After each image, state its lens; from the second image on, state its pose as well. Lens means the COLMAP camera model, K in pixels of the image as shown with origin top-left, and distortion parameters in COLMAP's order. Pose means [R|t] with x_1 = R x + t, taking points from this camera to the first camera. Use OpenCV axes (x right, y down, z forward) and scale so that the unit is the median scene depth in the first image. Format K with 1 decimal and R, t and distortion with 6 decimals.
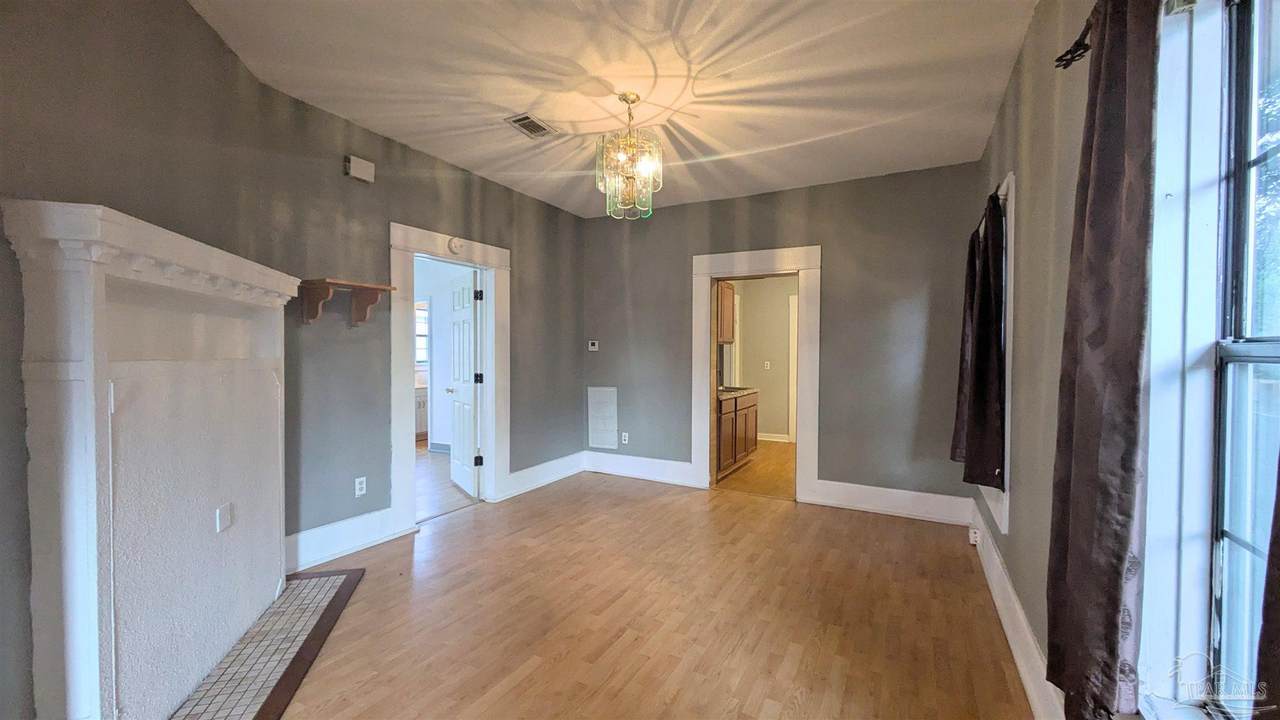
lens RADIAL K [[483.5, 0, 640.0], [0, 483.5, 360.0], [0, 0, 1]] dist [0.000804, 0.000113]
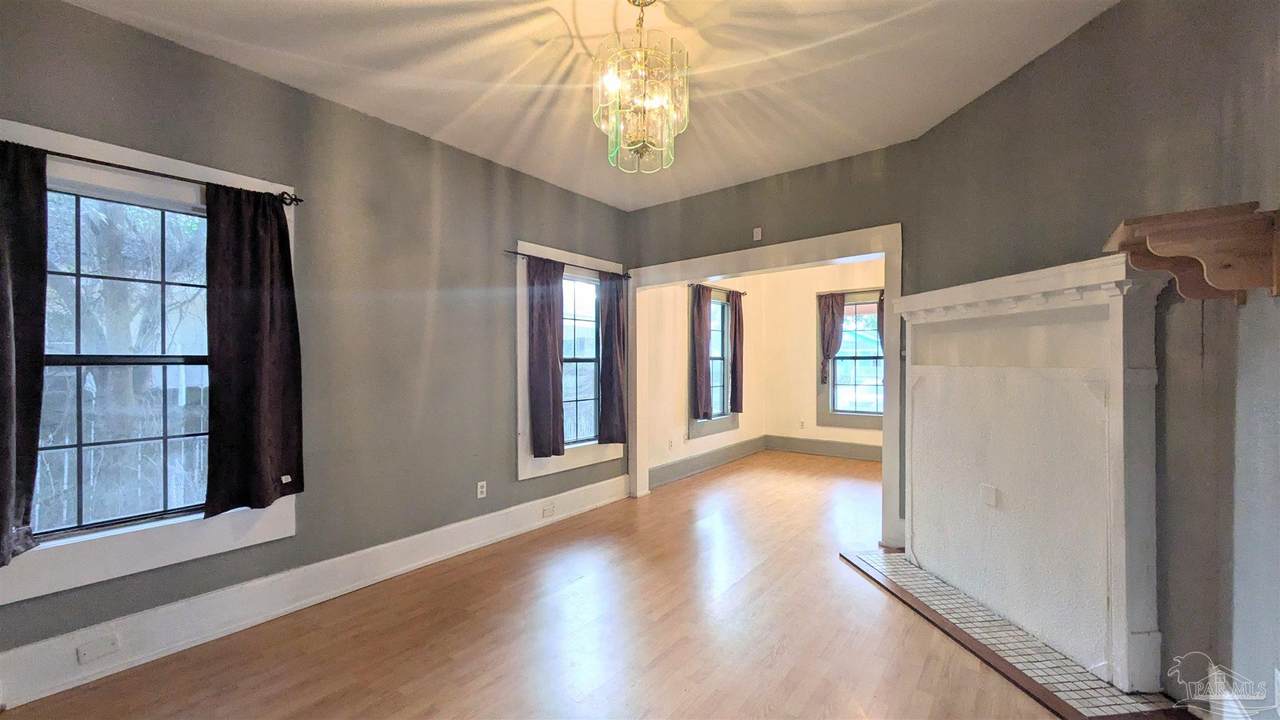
lens RADIAL K [[483.5, 0, 640.0], [0, 483.5, 360.0], [0, 0, 1]] dist [0.000804, 0.000113]
pose [[-0.985266, -0.002486, 0.171009, -0.155853], [0.000174, 0.999879, 0.015538, -0.030271], [-0.171027, 0.015339, -0.985147, 1.879769]]
